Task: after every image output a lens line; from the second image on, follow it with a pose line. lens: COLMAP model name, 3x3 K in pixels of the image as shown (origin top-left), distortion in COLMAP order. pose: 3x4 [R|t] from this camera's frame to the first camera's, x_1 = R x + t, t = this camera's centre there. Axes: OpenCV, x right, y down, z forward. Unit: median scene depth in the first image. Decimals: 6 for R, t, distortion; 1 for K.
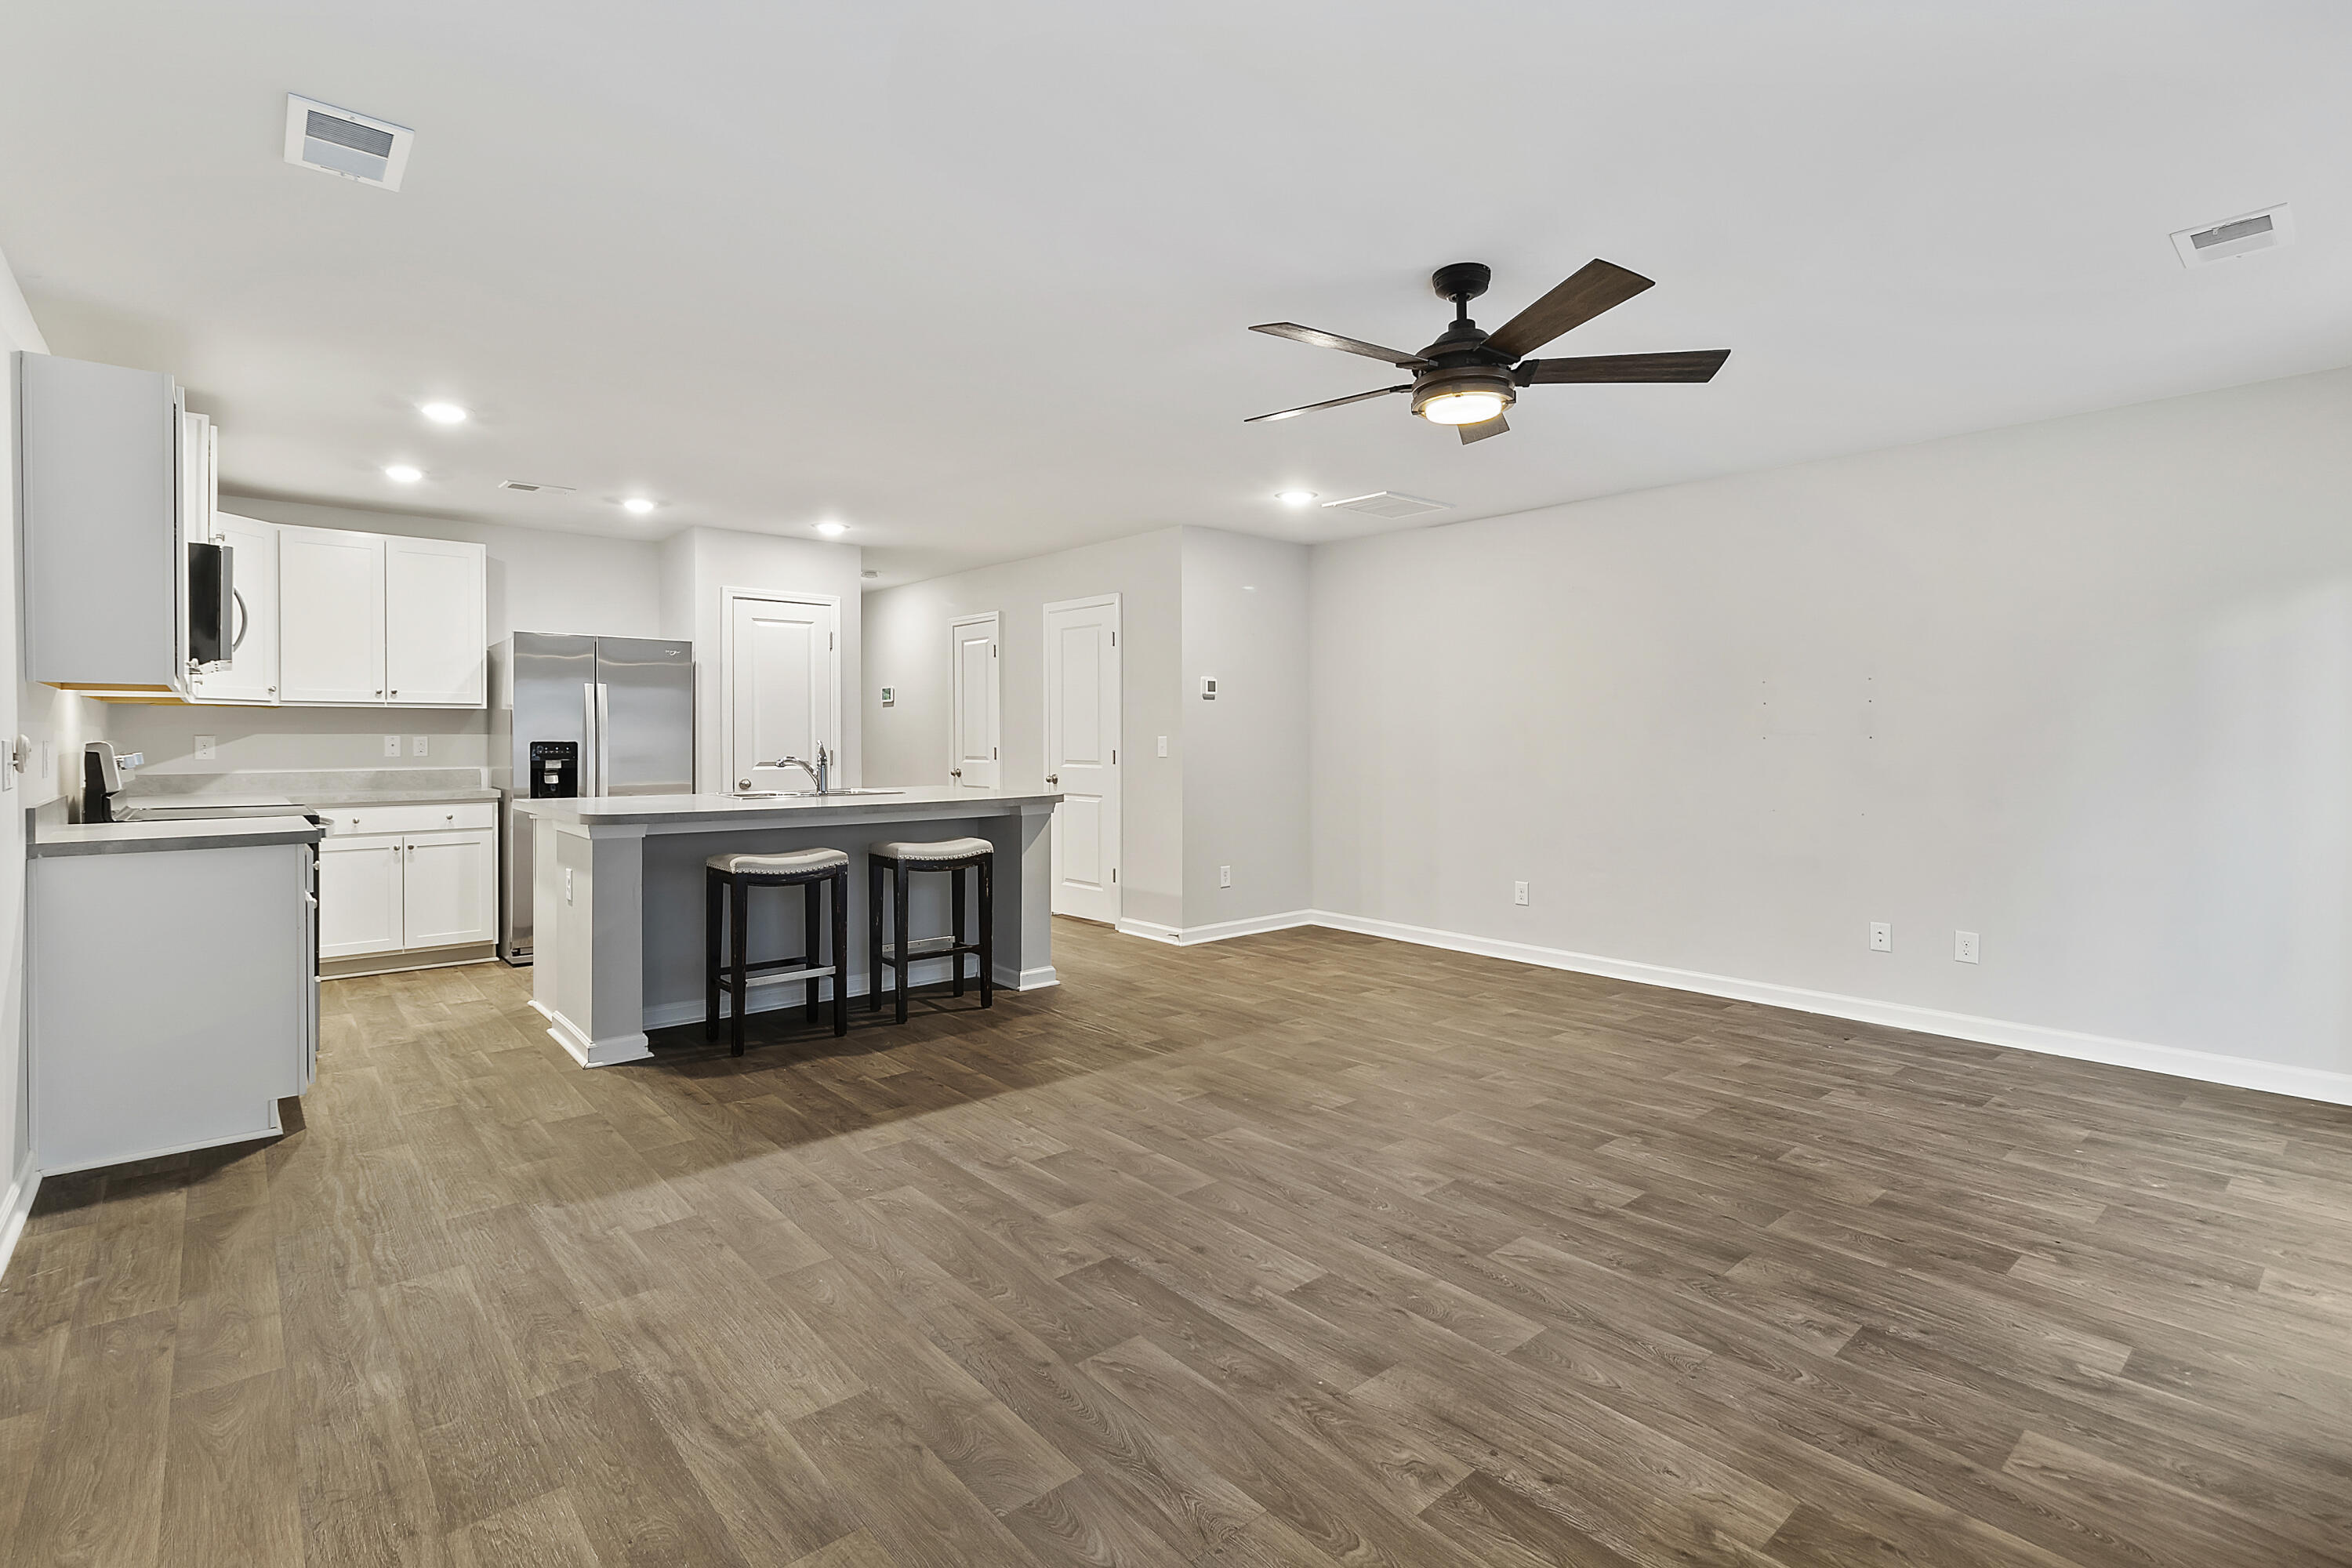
lens RADIAL K [[1099.8, 0, 1170.7], [0, 1099.8, 768.6], [0, 0, 1]] dist [0.001308, 0.002678]
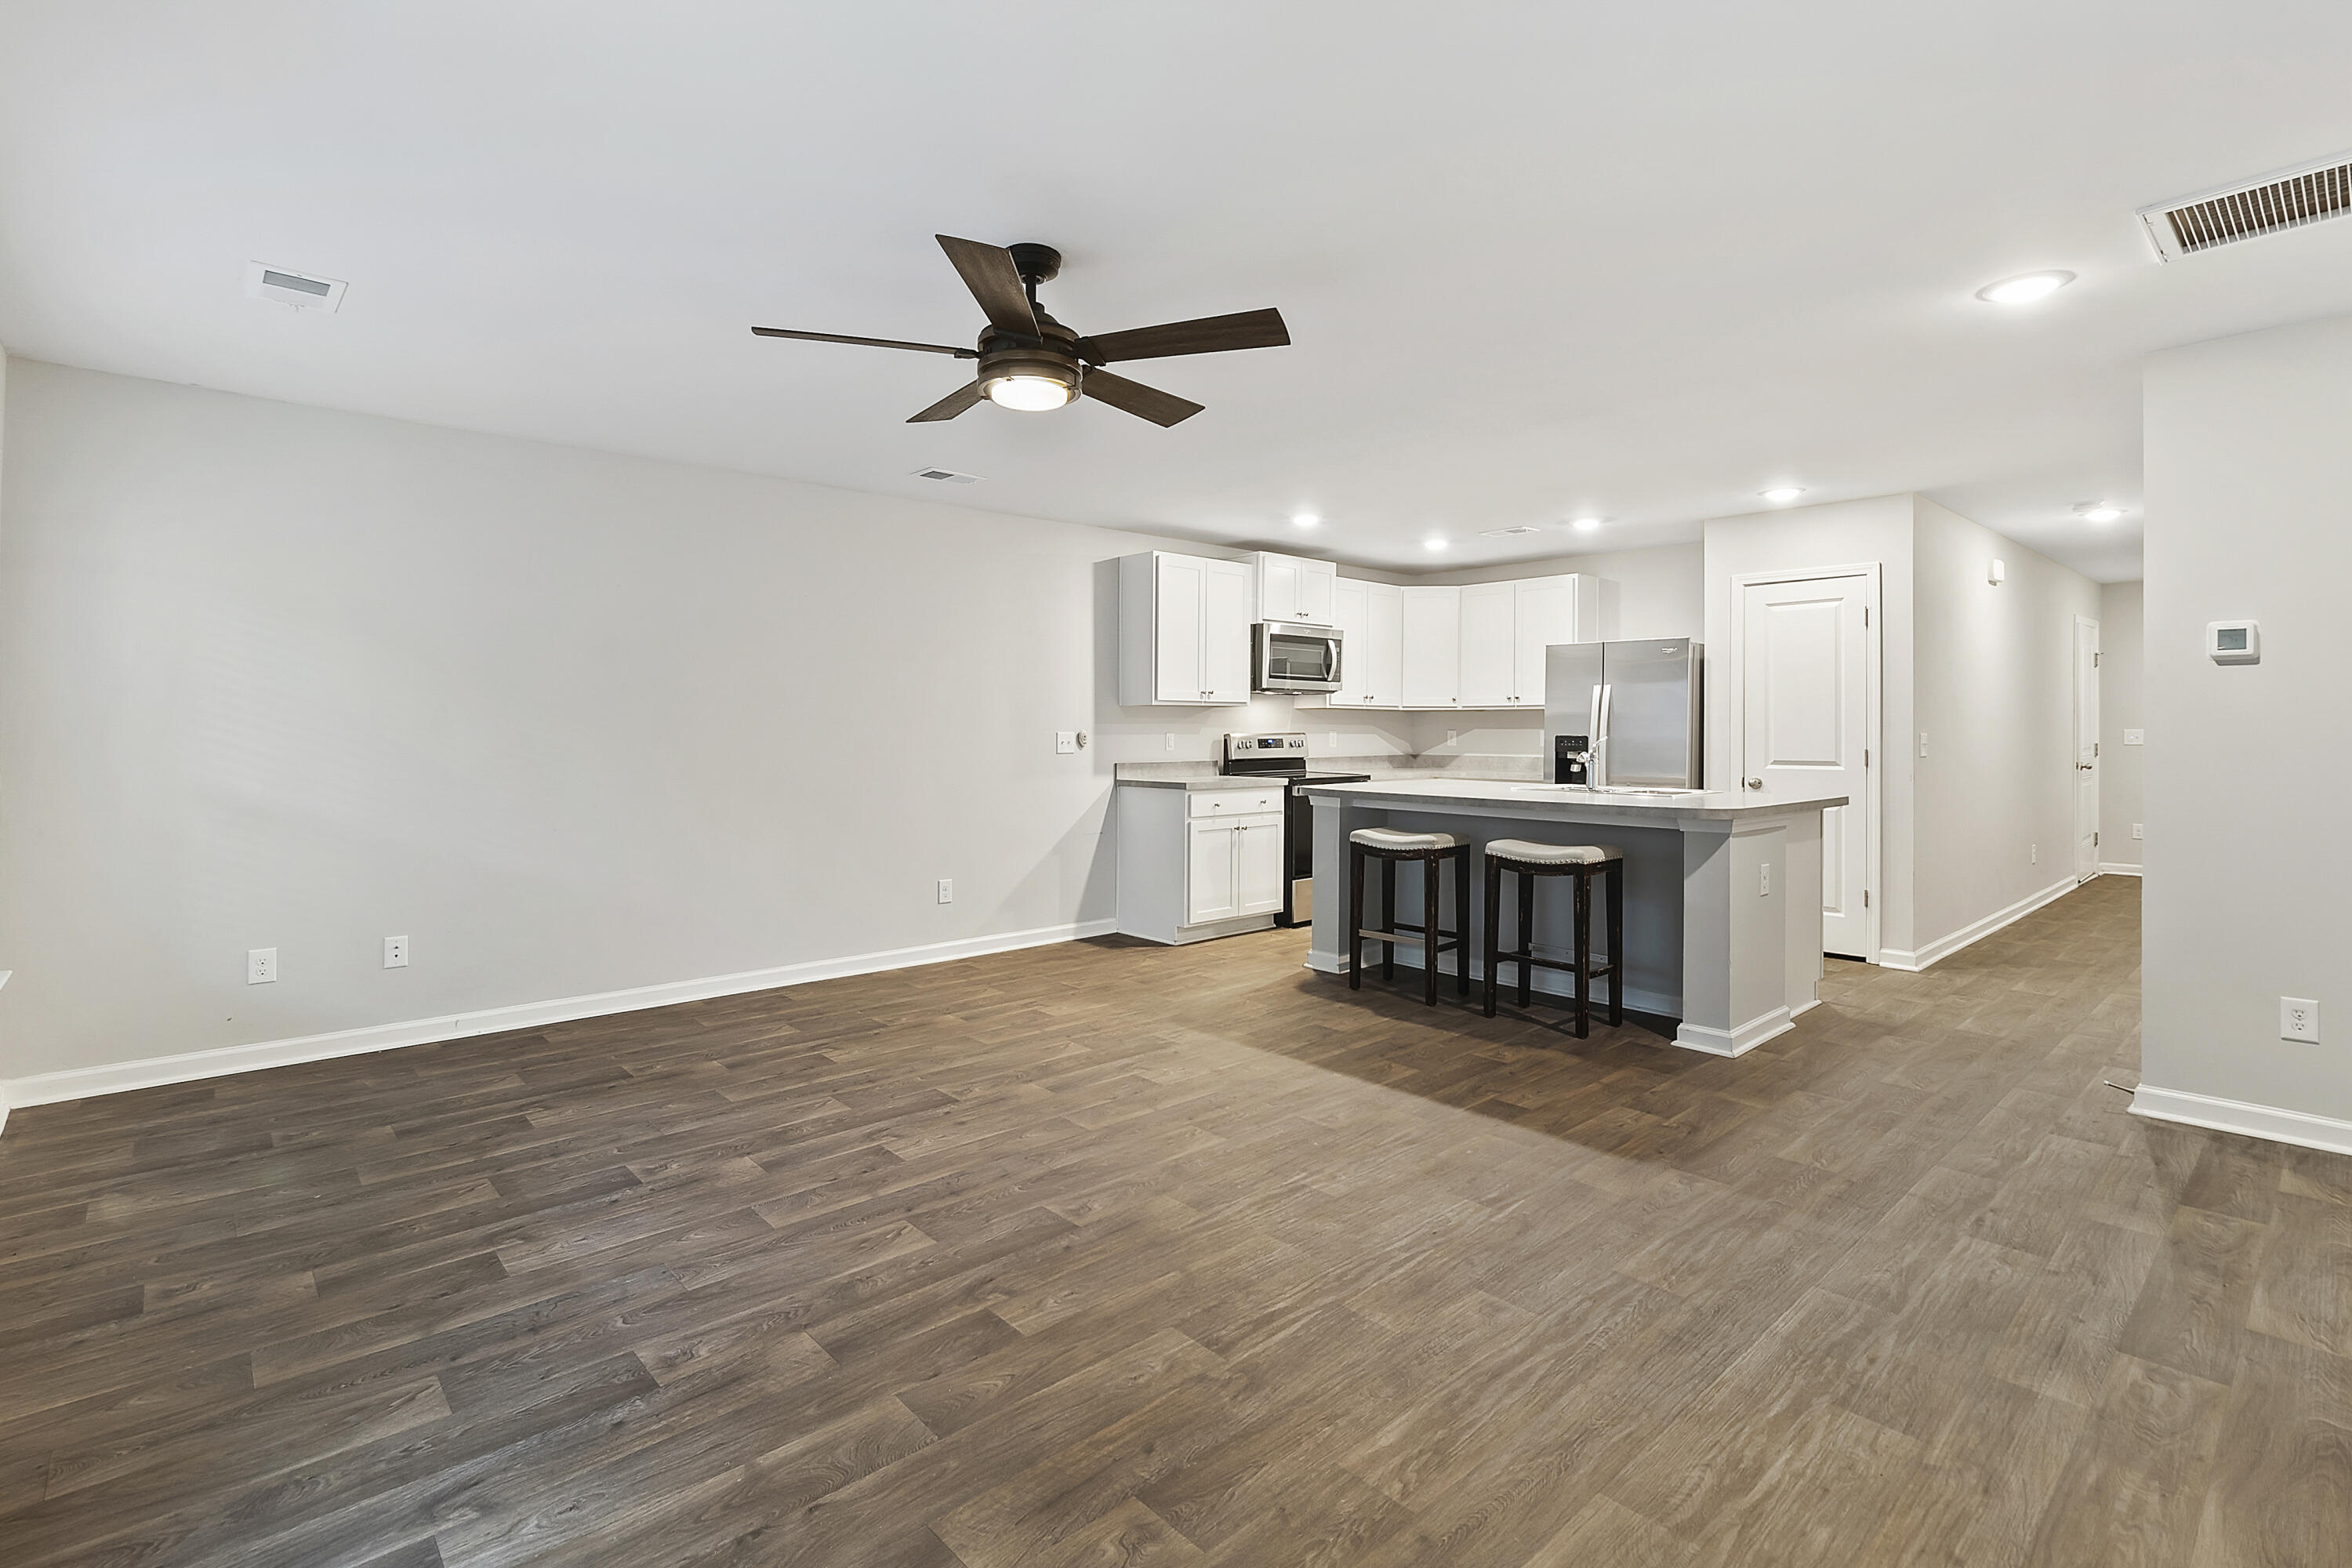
lens RADIAL K [[1099.8, 0, 1167.1], [0, 1099.8, 738.5], [0, 0, 1]] dist [0.001308, 0.002678]
pose [[0.019812, 0.009474, -0.999759, 0.848170], [-0.031650, 0.999460, 0.008844, -0.025959], [0.999303, 0.031467, 0.020101, 0.763263]]
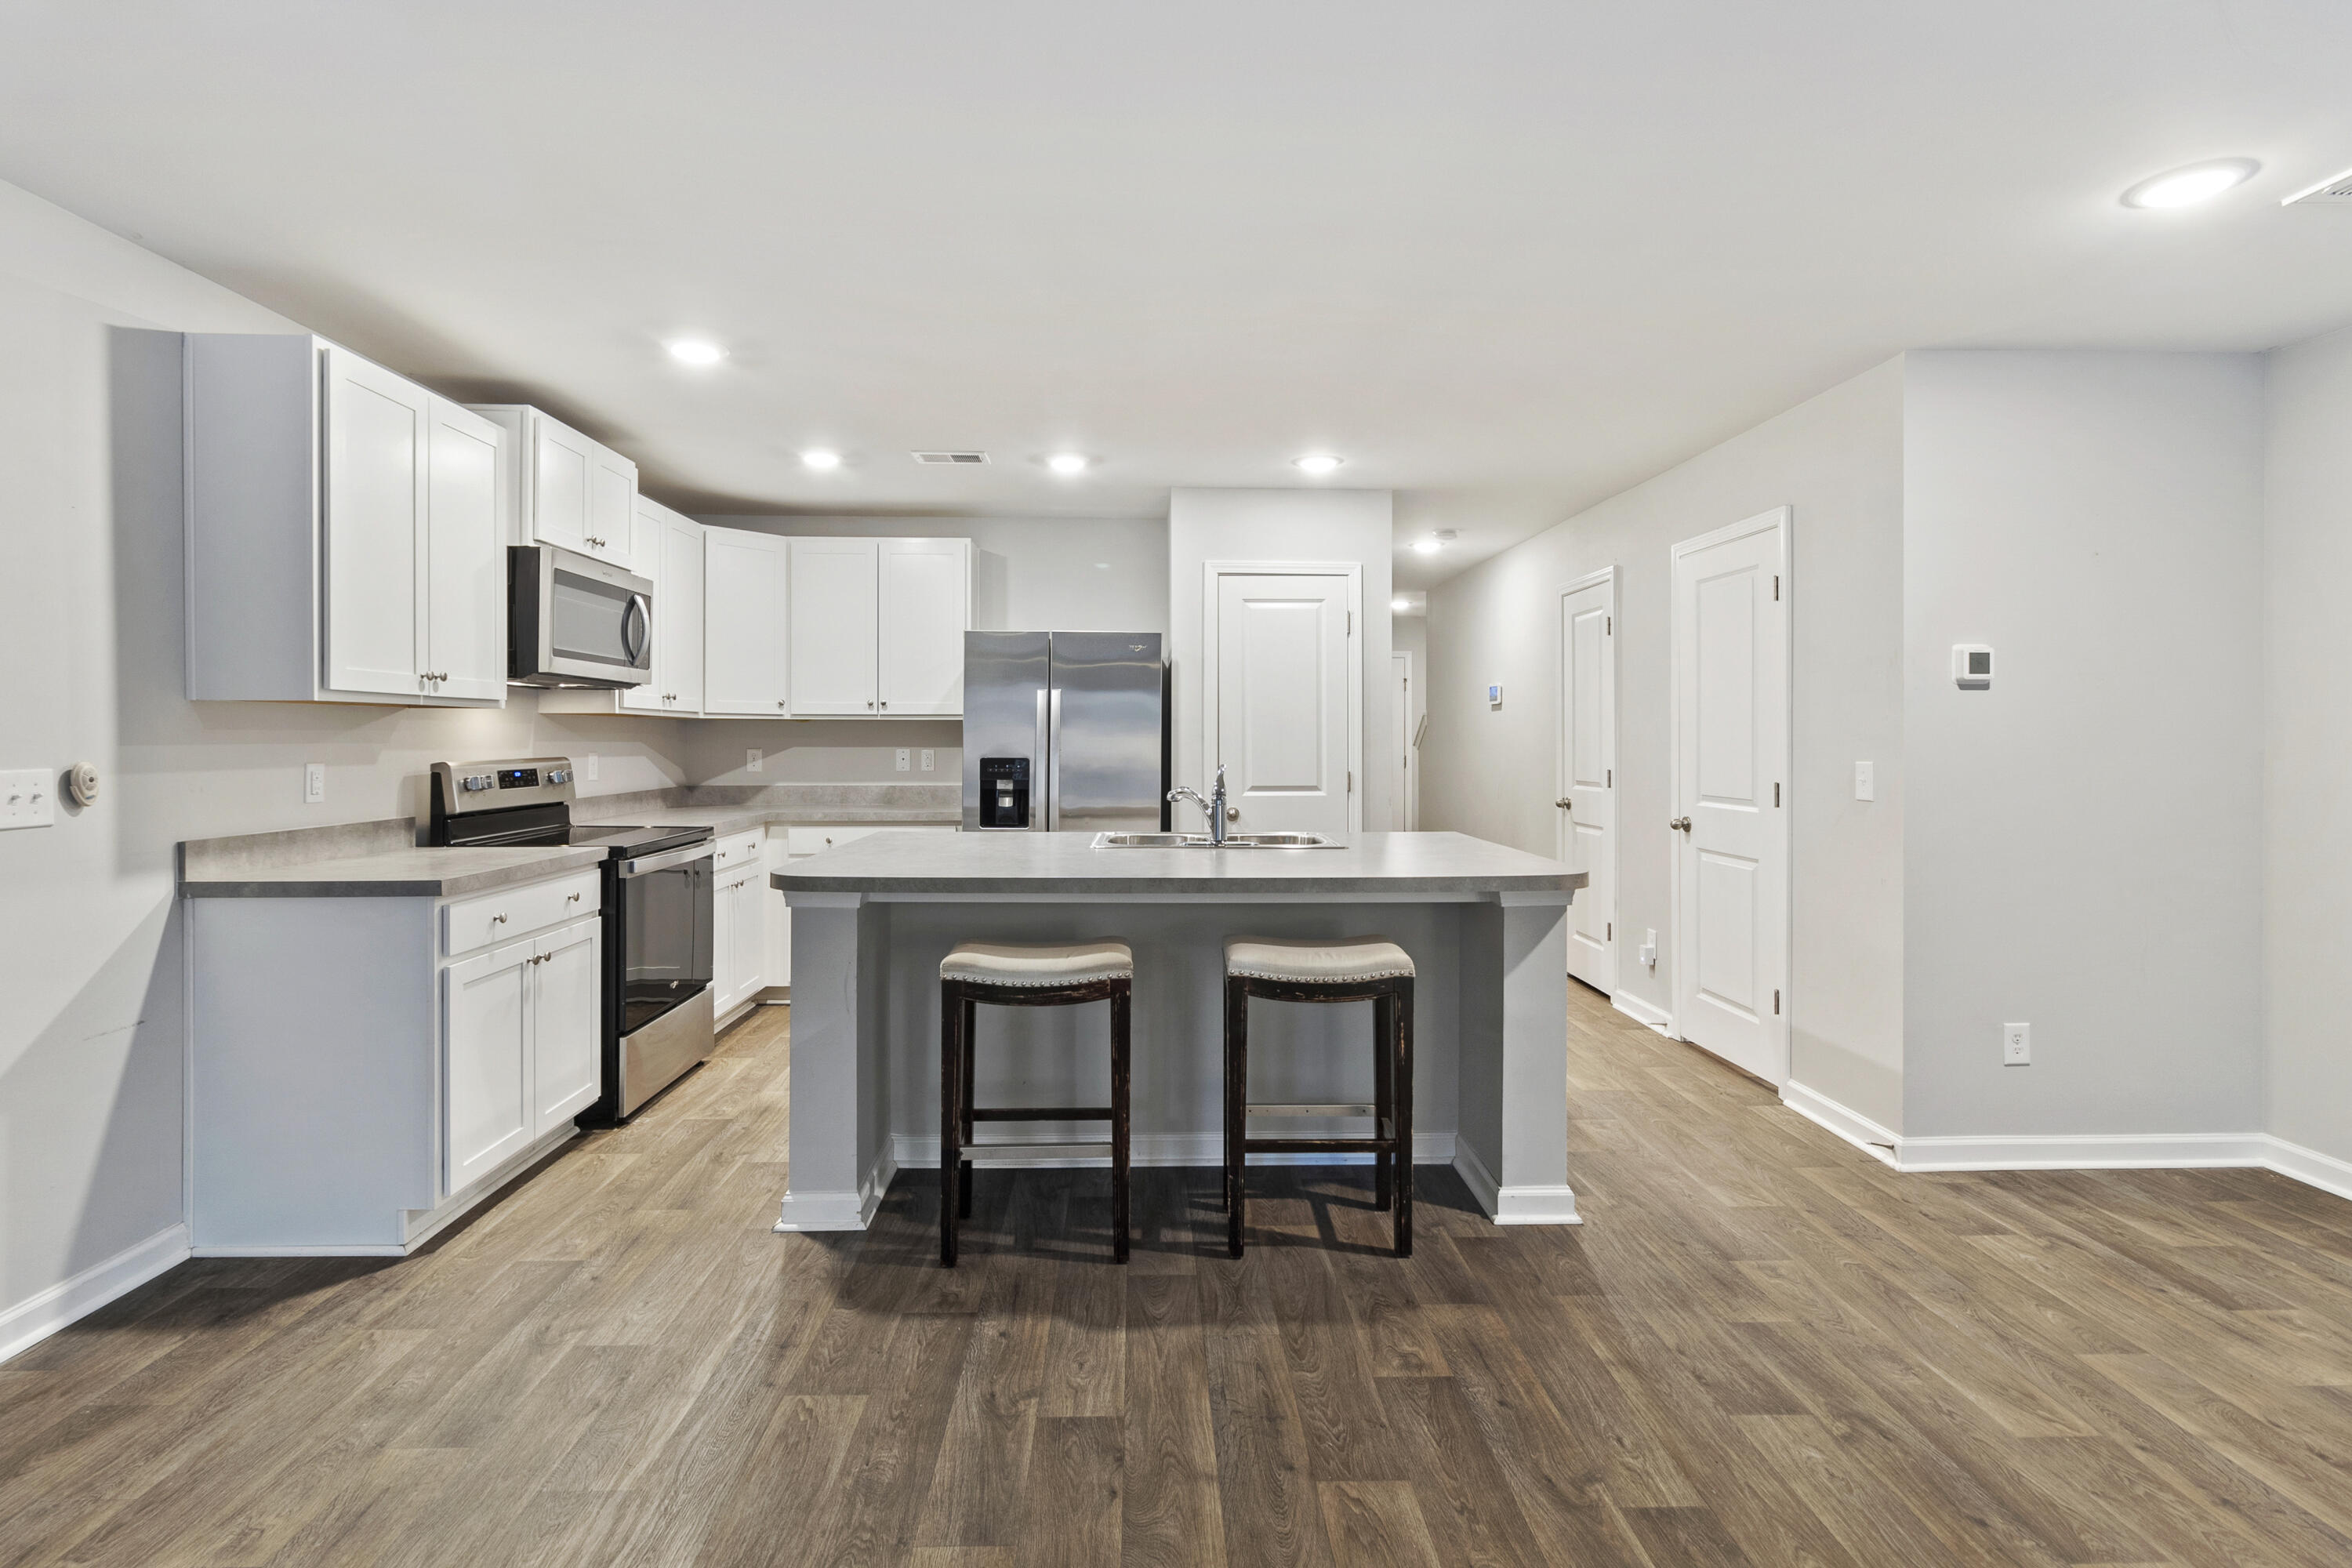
lens RADIAL K [[1099.8, 0, 1161.0], [0, 1099.8, 754.0], [0, 0, 1]] dist [0.001308, 0.002678]
pose [[0.773430, 0.010888, -0.633788, 0.103436], [-0.021888, 0.999715, -0.009535, -0.031573], [0.633503, 0.021247, 0.773448, 0.585012]]
